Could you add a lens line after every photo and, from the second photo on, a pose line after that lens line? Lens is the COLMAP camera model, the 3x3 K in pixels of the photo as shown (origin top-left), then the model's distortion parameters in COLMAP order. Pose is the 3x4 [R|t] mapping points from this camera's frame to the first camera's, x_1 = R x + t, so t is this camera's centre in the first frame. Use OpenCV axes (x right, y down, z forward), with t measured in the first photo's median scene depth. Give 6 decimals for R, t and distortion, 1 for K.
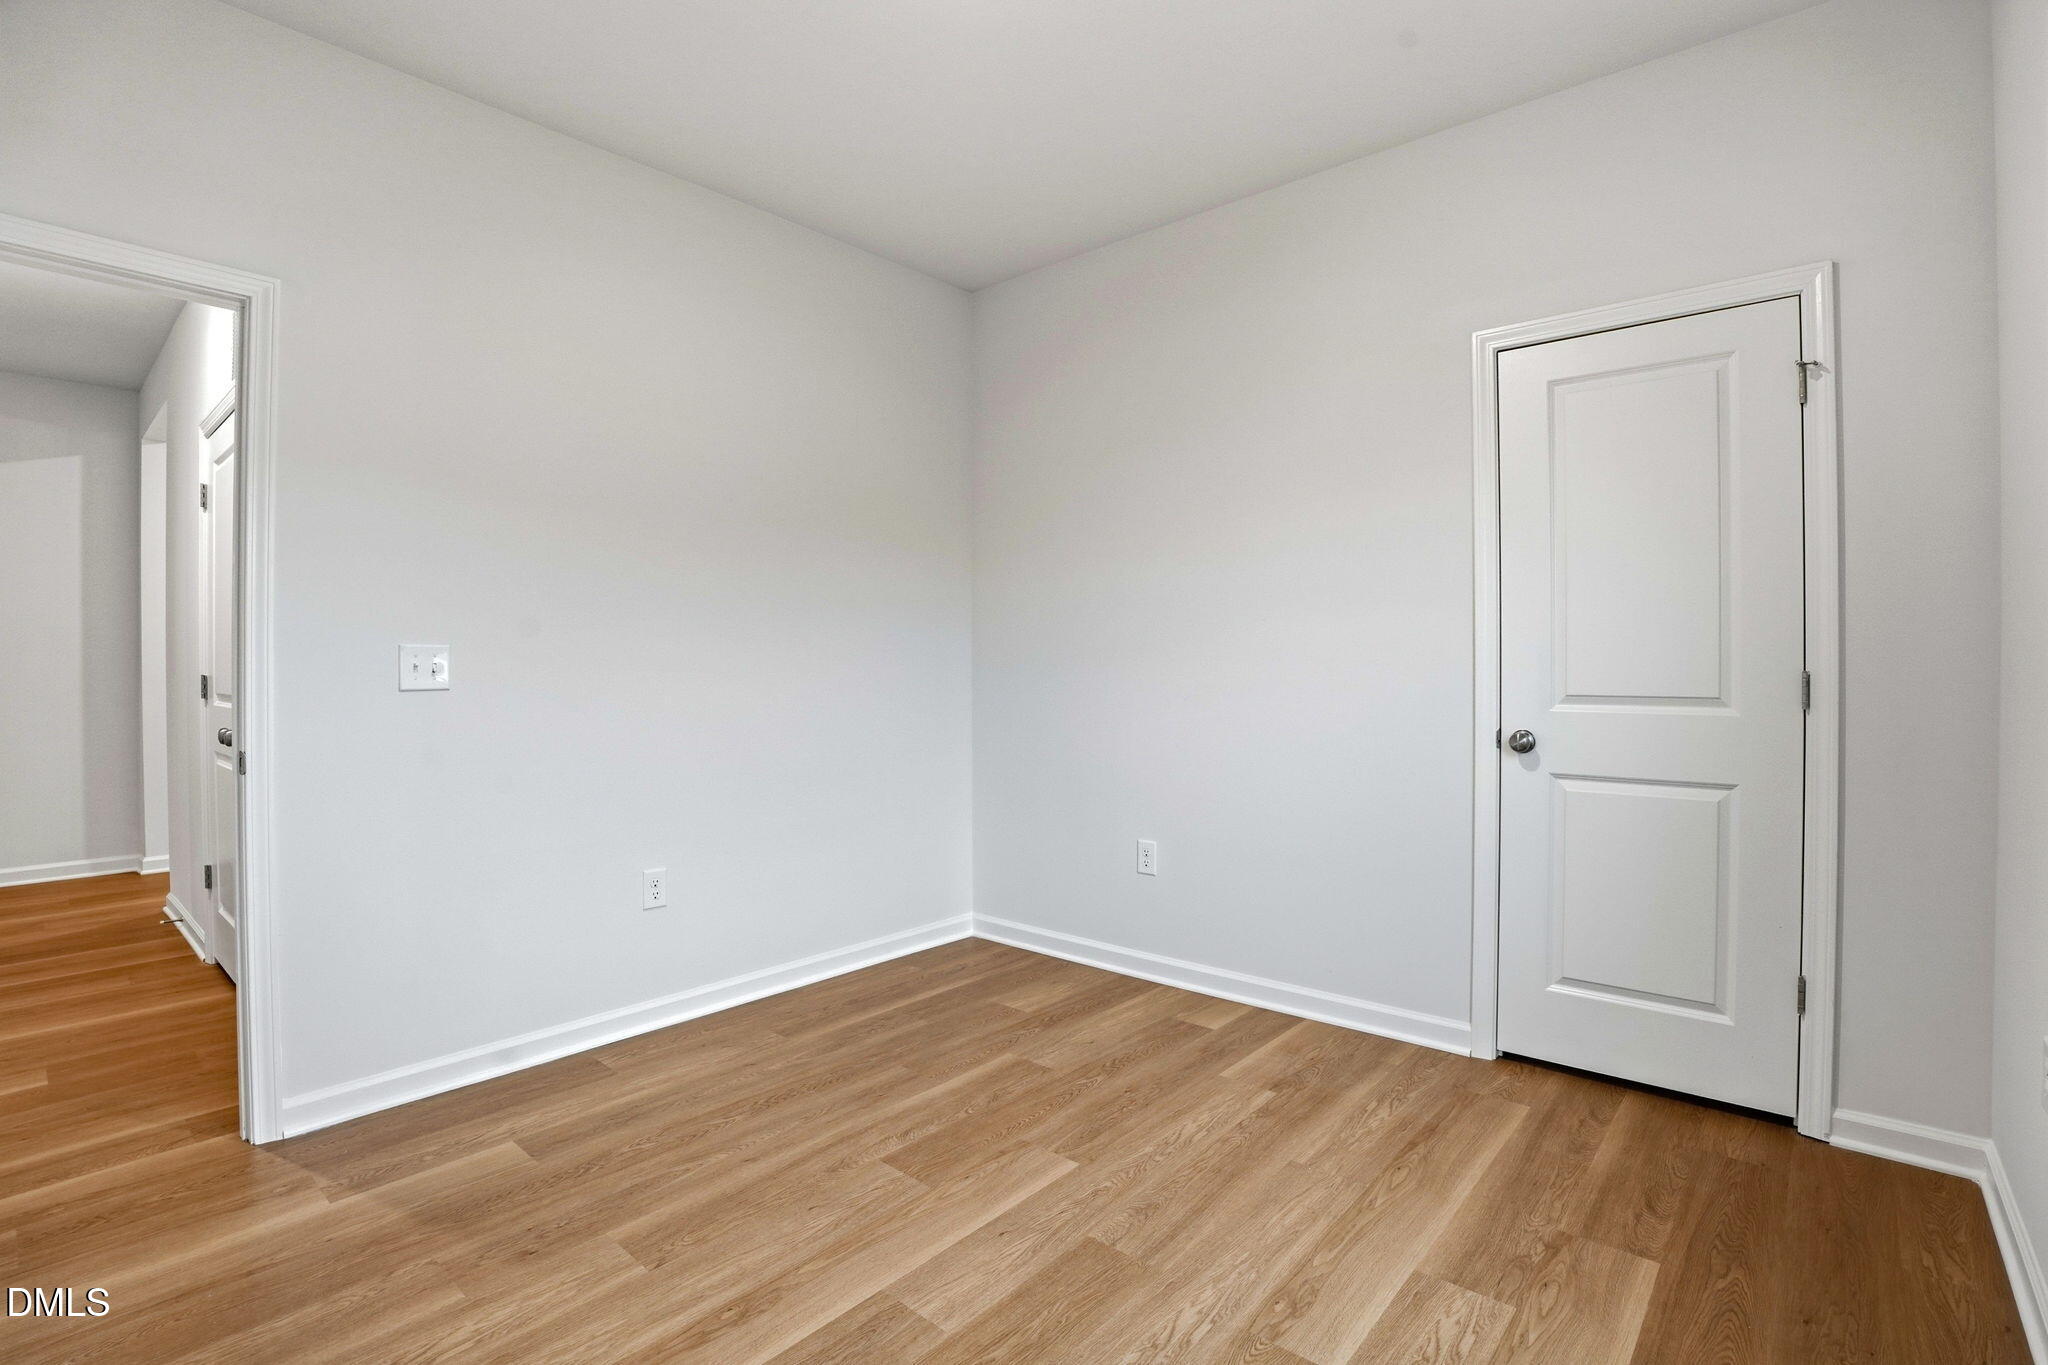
lens RADIAL K [[942.5, 0, 1030.9], [0, 942.5, 677.3], [0, 0, 1]] dist [-0.073154, 0.021958]
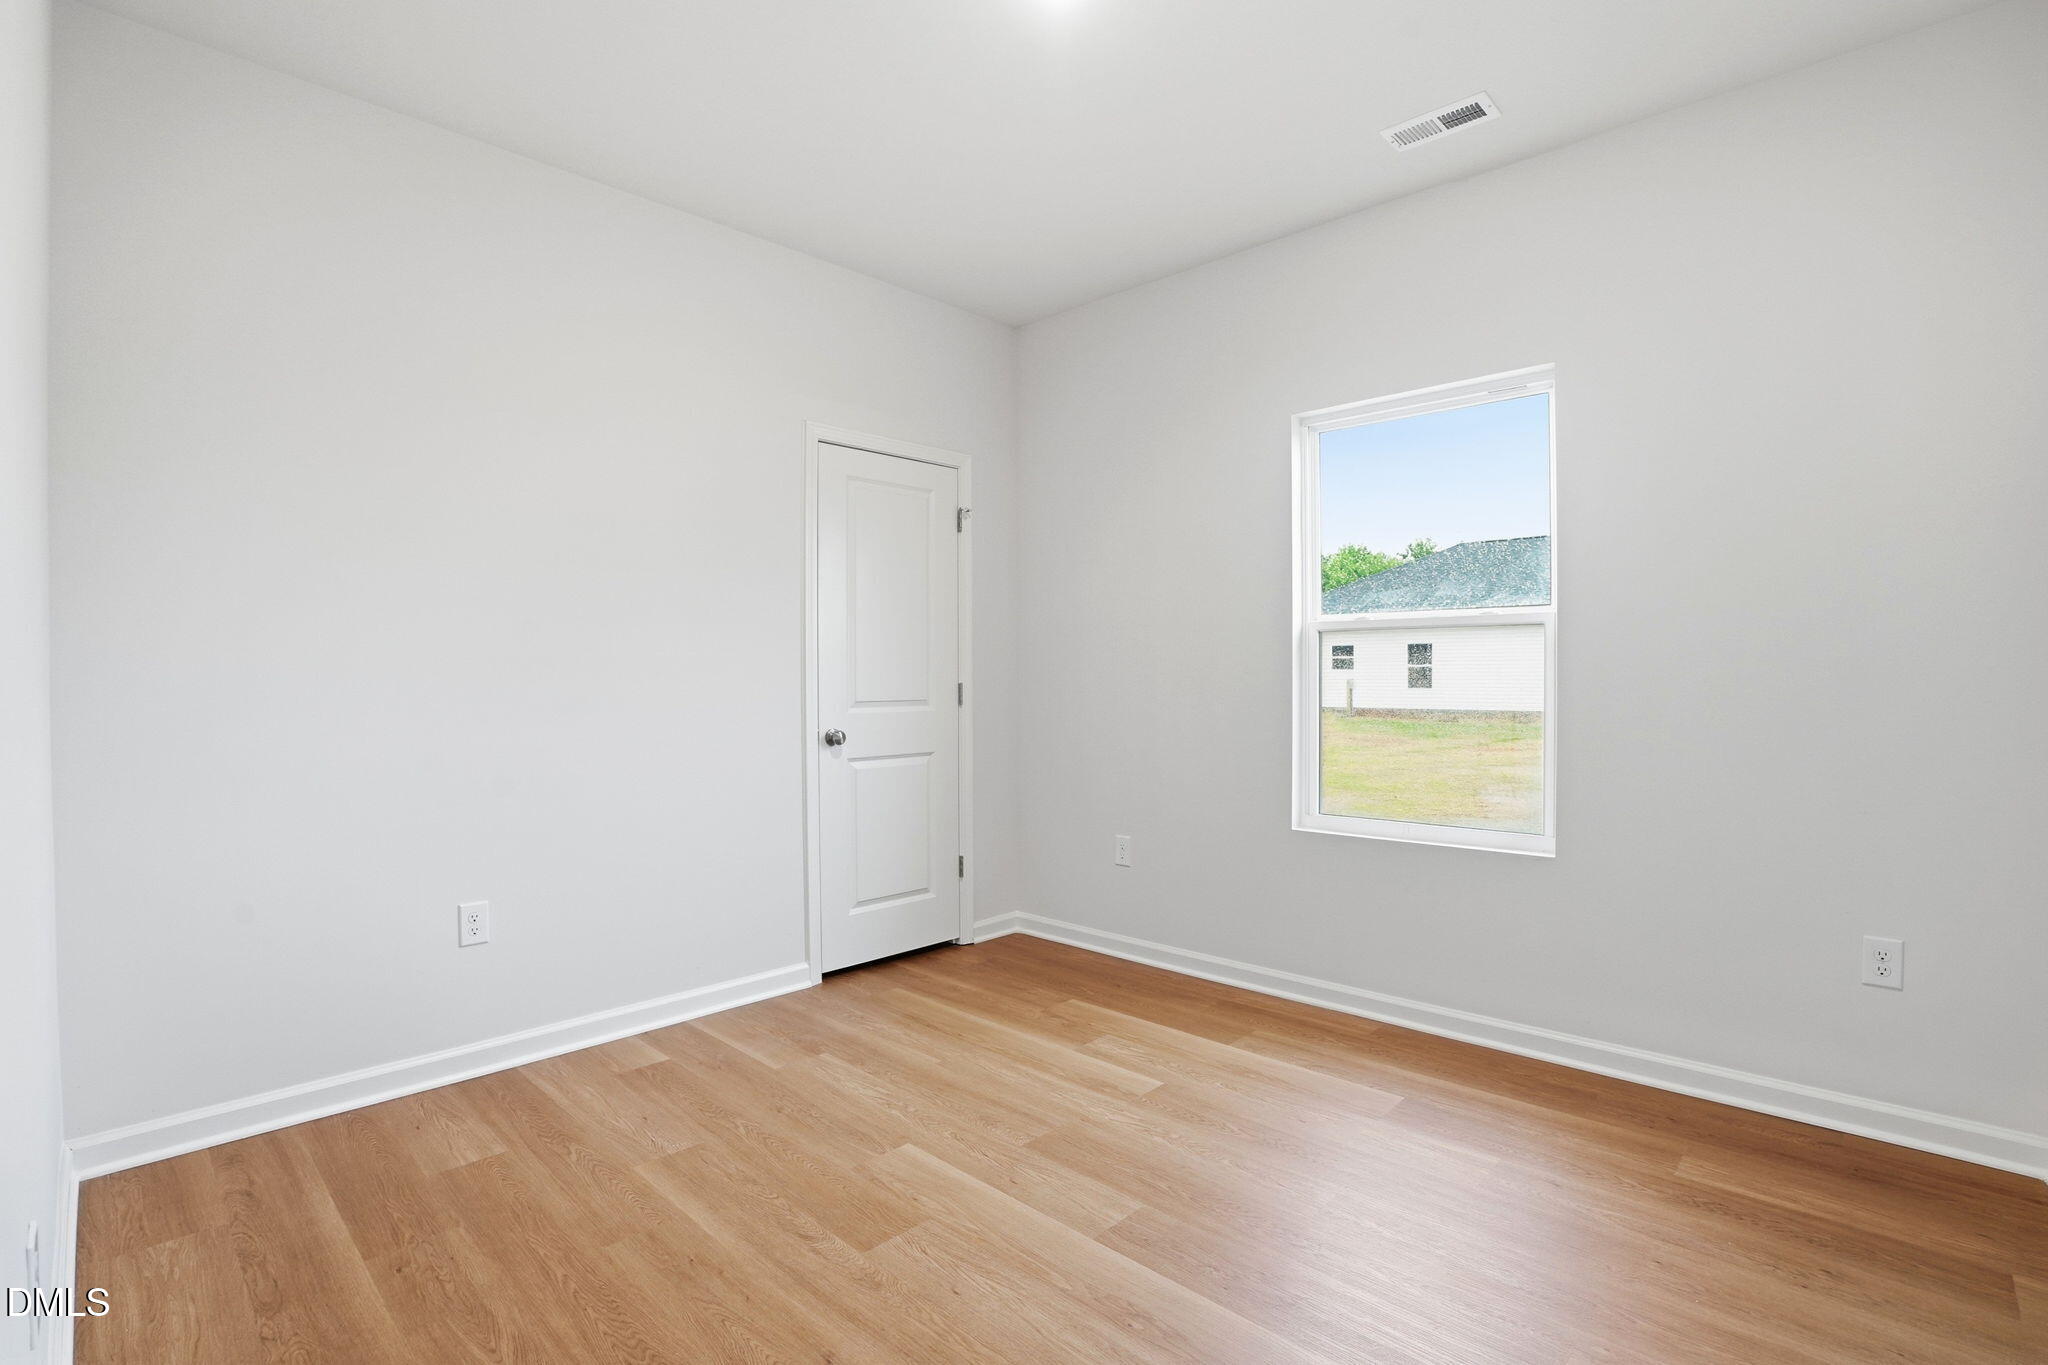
lens RADIAL K [[942.5, 0, 1030.9], [0, 942.5, 677.3], [0, 0, 1]] dist [-0.073154, 0.021958]
pose [[0.055773, -0.002024, 0.998441, -0.914919], [0.009725, 0.999952, 0.001484, -0.018827], [-0.998396, 0.009627, 0.055790, 0.707583]]
